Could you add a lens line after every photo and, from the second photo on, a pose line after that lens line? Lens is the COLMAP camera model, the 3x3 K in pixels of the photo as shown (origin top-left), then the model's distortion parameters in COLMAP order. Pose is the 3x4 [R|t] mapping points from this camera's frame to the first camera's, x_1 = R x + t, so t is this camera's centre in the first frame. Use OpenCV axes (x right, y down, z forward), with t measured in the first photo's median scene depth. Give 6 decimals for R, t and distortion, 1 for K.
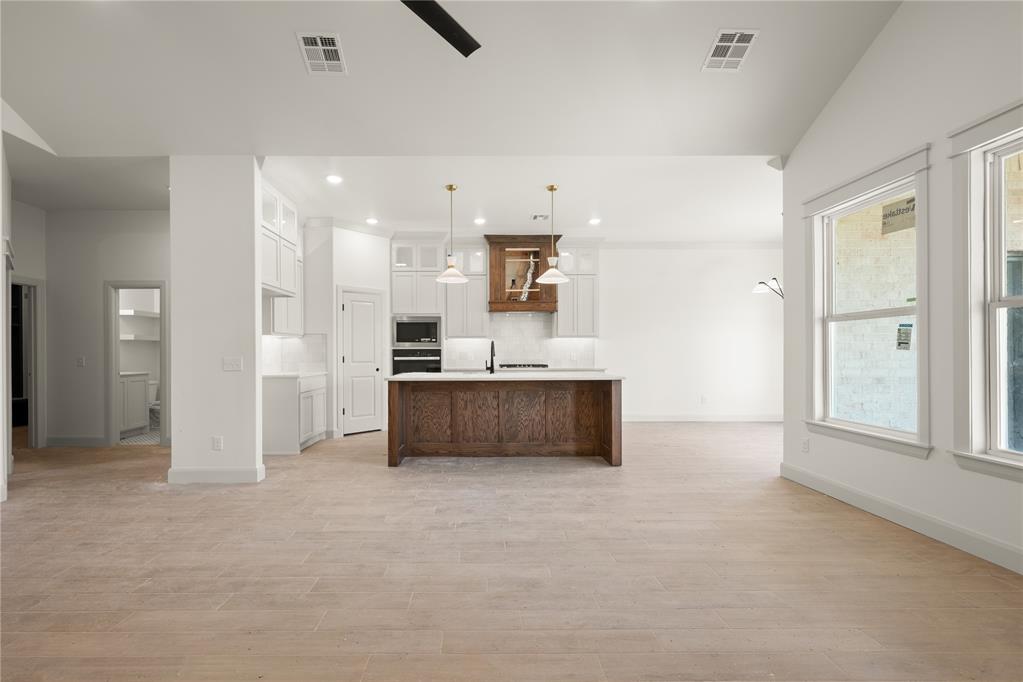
lens RADIAL K [[437.0, 0, 478.9], [0, 437.0, 352.4], [0, 0, 1]] dist [-0.001576, -0.000186]
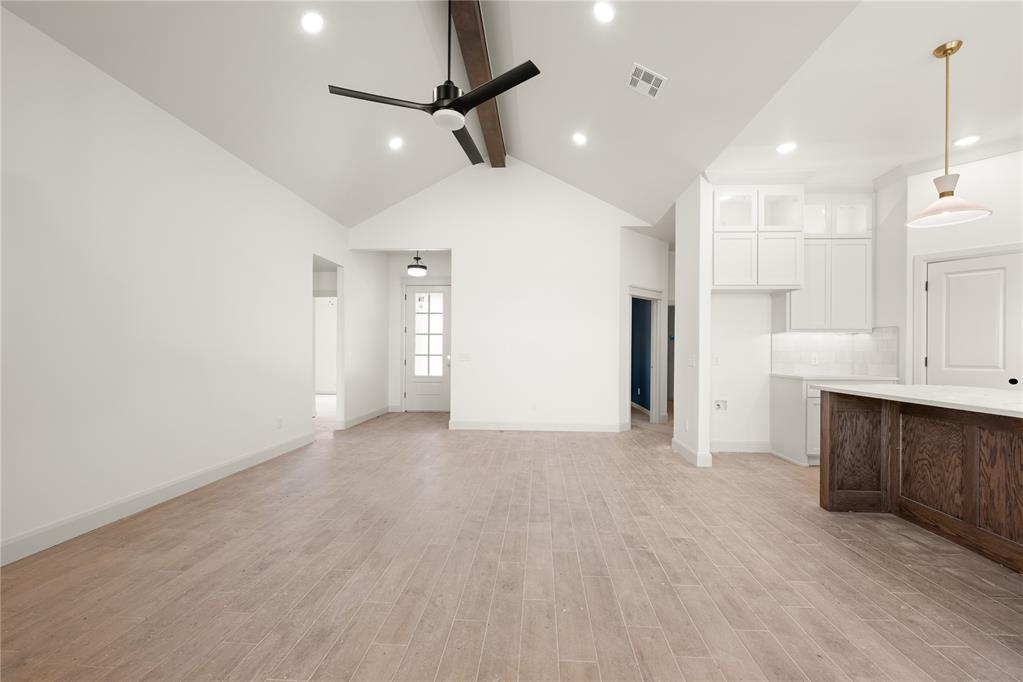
lens RADIAL K [[420.8, 0, 516.0], [0, 420.8, 352.5], [0, 0, 1]] dist [-0.001278, -0.000014]
pose [[-0.055901, 0.007476, -0.998408, 0.480001], [-0.004088, 0.999962, 0.007716, -0.000905], [0.998428, 0.004513, -0.055868, 0.480502]]
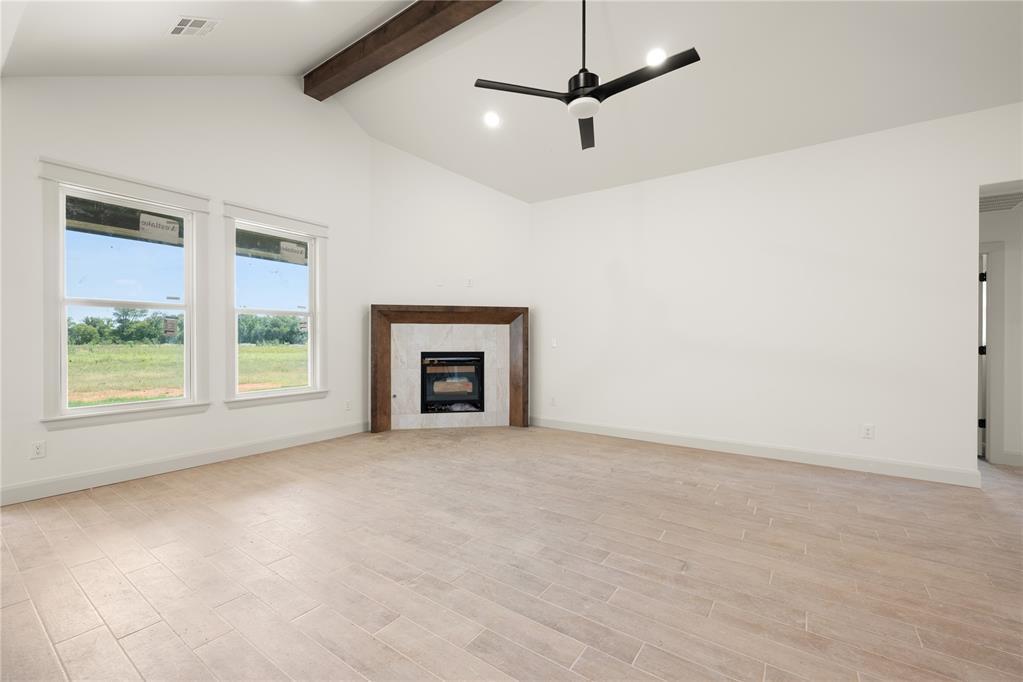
lens RADIAL K [[425.4, 0, 508.6], [0, 425.4, 339.7], [0, 0, 1]] dist [-0.000810, -0.000082]
pose [[-0.815411, 0.000597, 0.578882, -0.351927], [0.000334, 1.000000, -0.000561, 0.002584], [-0.578882, -0.000264, -0.815411, 0.891393]]
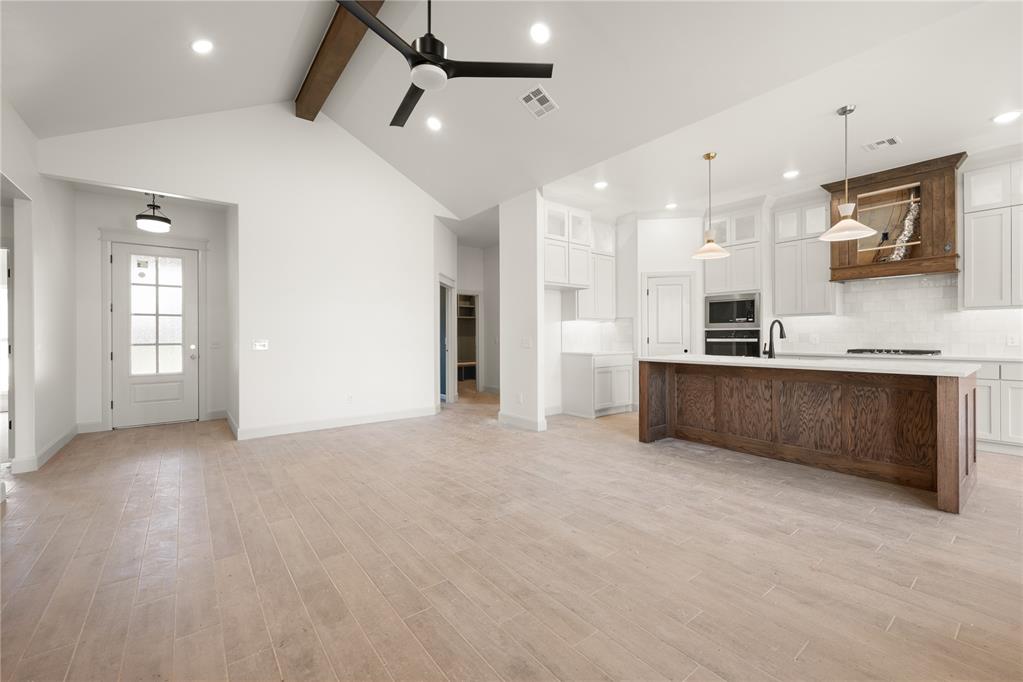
lens RADIAL K [[420.2, 0, 508.7], [0, 420.2, 336.0], [0, 0, 1]] dist [-0.000872, -0.000256]
pose [[0.611390, 0.000571, -0.791329, 0.371881], [0.003916, 0.999985, 0.003748, -0.000468], [0.791319, -0.005390, 0.611379, 0.112899]]
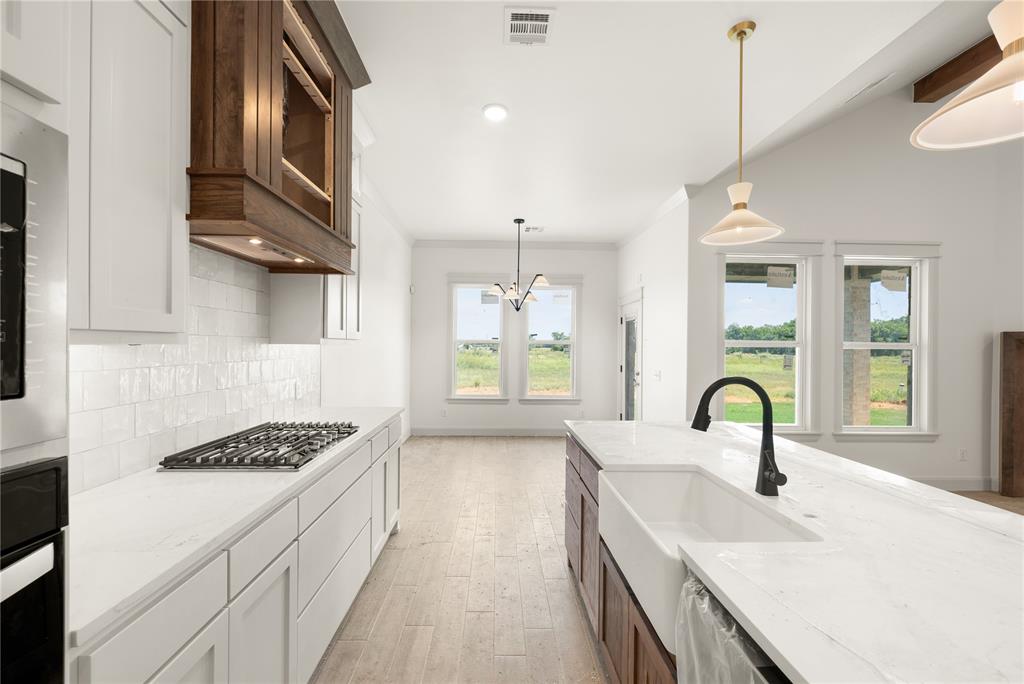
lens RADIAL K [[417.0, 0, 504.0], [0, 417.0, 345.1], [0, 0, 1]] dist [-0.000693, -0.000144]
pose [[-0.020838, 0.002847, 0.999779, -0.250679], [-0.011819, 0.999925, -0.003093, -0.046698], [-0.999713, -0.011881, -0.020803, 1.223467]]
